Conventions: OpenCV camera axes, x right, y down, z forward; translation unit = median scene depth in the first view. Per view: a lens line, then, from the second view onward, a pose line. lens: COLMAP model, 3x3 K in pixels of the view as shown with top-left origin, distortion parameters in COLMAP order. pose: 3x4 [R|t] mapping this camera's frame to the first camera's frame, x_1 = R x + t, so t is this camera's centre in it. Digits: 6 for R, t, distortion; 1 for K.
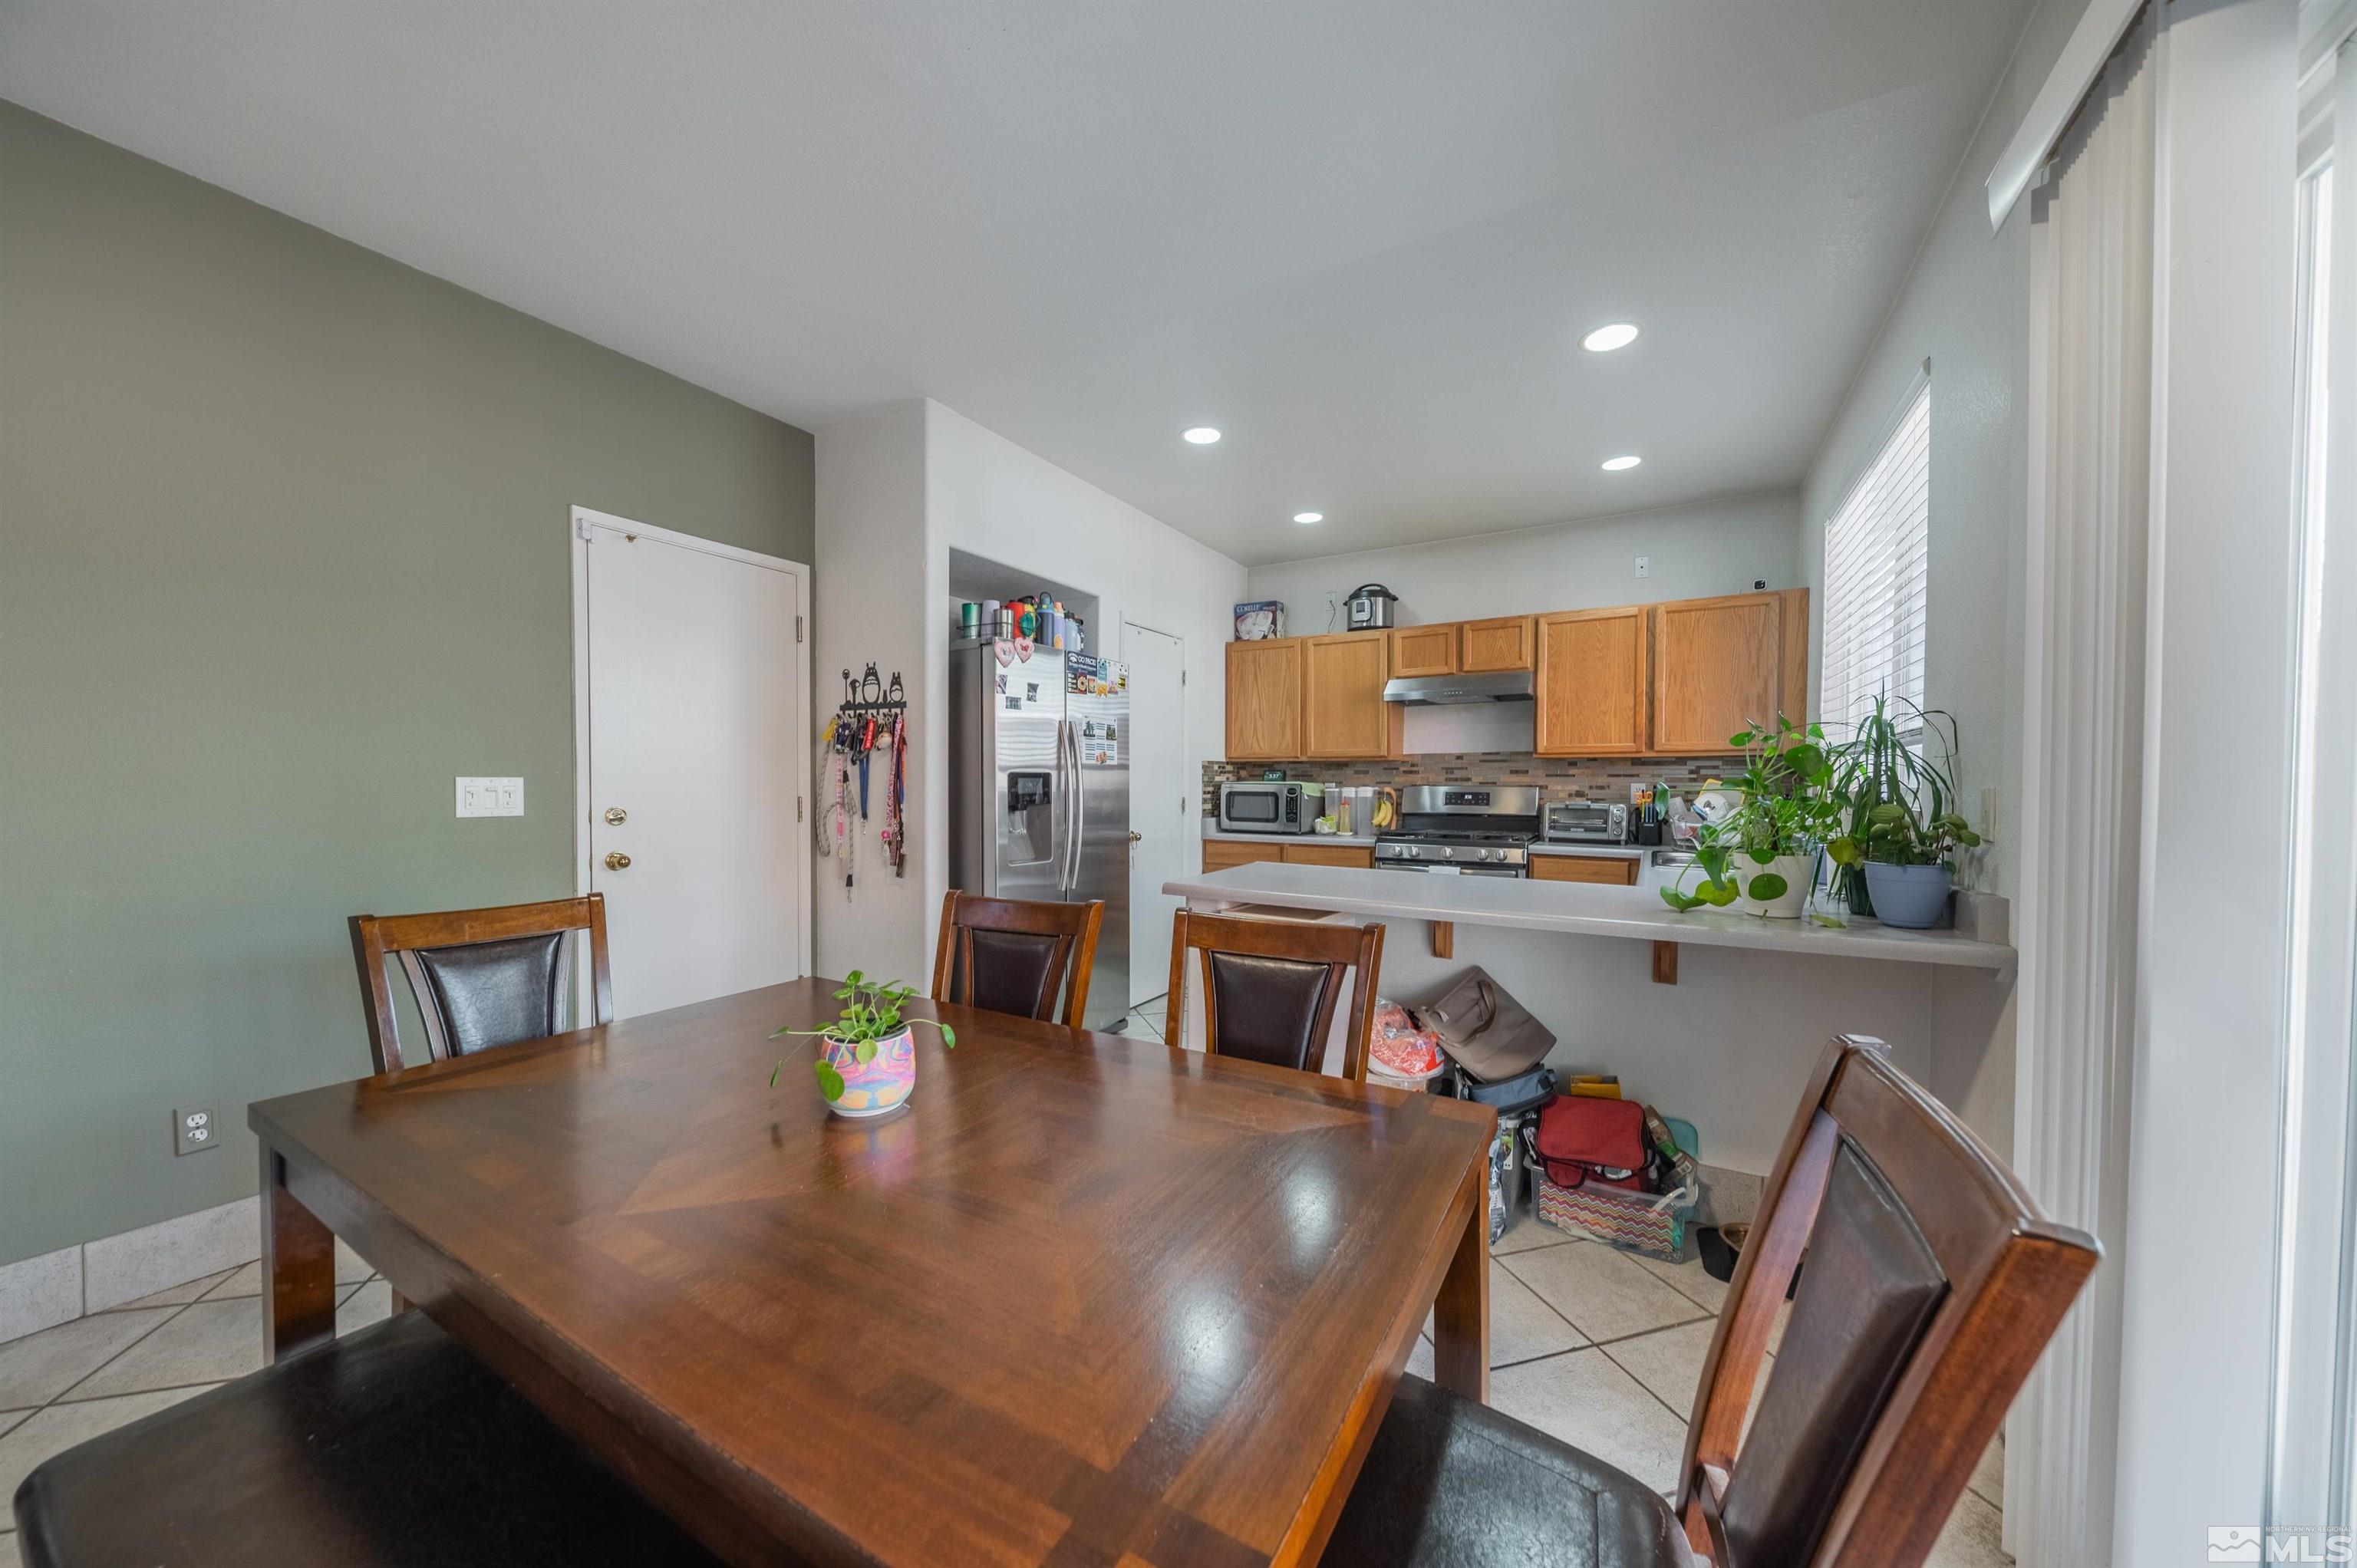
lens RADIAL K [[817.1, 0, 1176.7], [0, 817.1, 795.8], [0, 0, 1]] dist [0.012770, -0.007810]
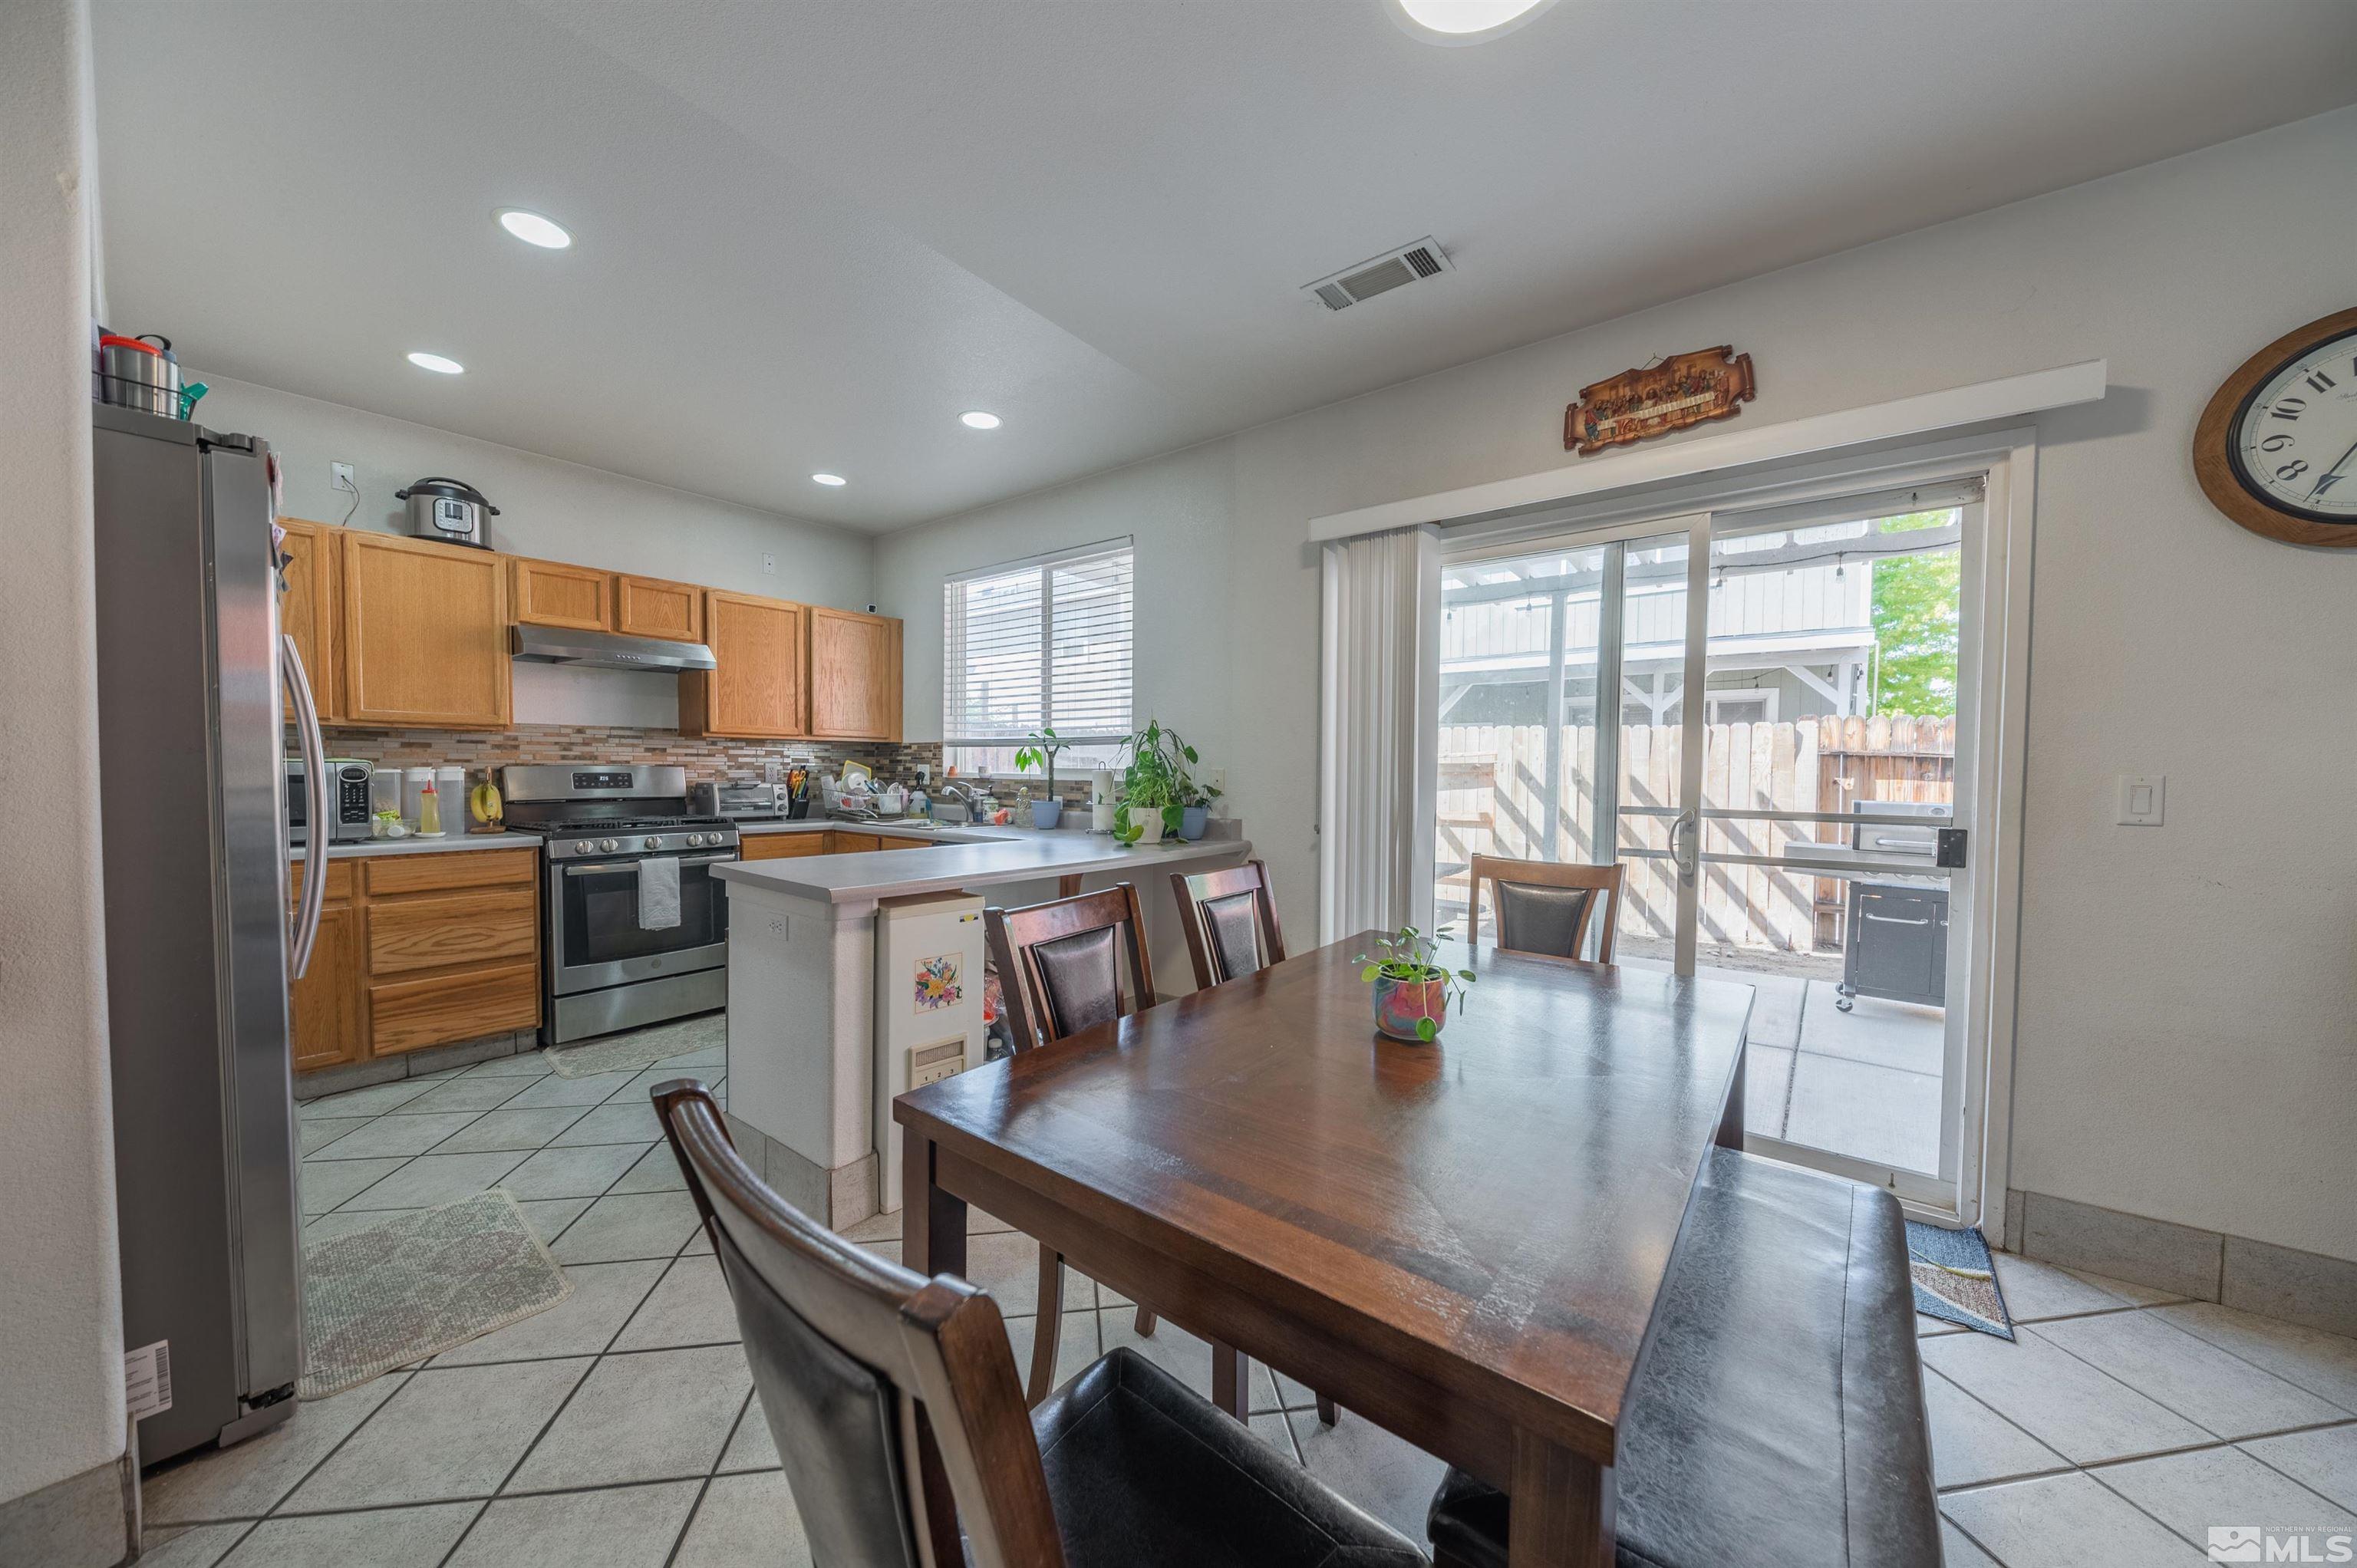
lens RADIAL K [[812.7, 0, 1179.1], [0, 812.7, 792.5], [0, 0, 1]] dist [0.012598, -0.007705]
pose [[0.130407, -0.032201, 0.990937, -0.471876], [0.007509, 0.999476, 0.031490, -0.007238], [-0.991432, 0.003335, 0.130581, 0.345540]]
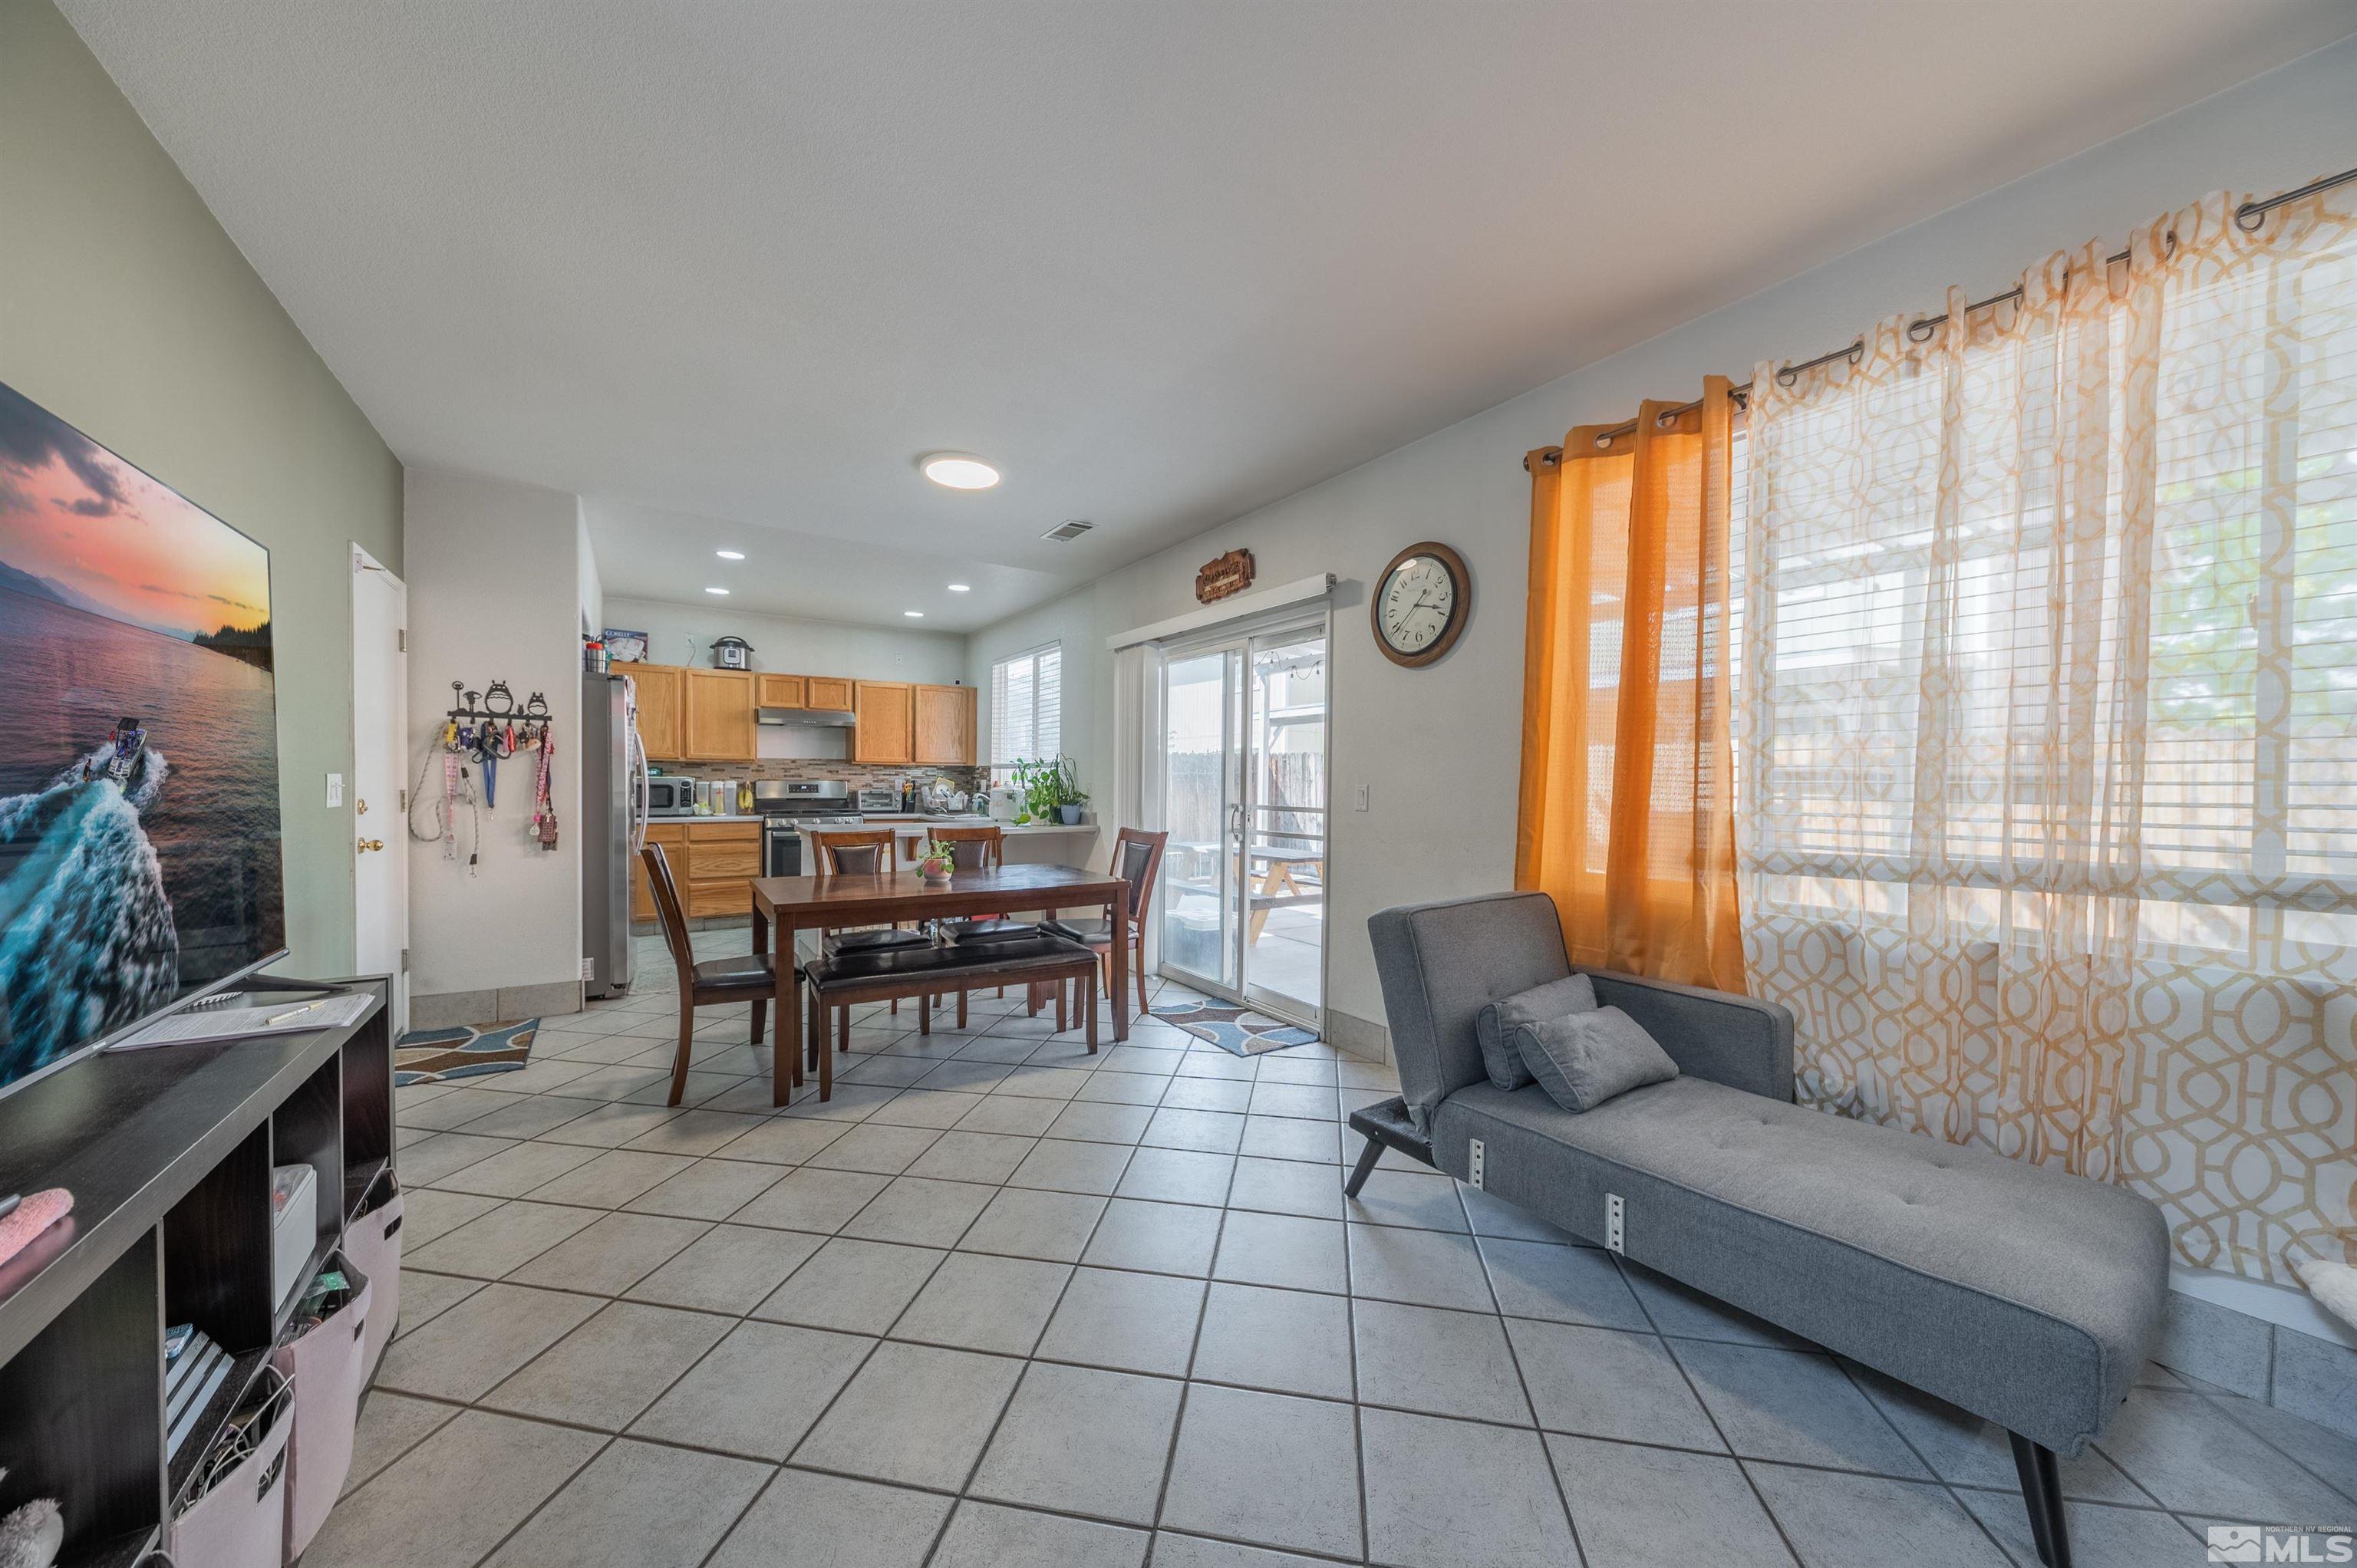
lens RADIAL K [[812.7, 0, 1179.1], [0, 812.7, 792.5], [0, 0, 1]] dist [0.012598, -0.007705]
pose [[0.444048, -0.012008, 0.895923, -0.828237], [0.006844, 0.999926, 0.010010, 0.000665], [-0.895977, 0.001686, 0.444097, -0.377521]]
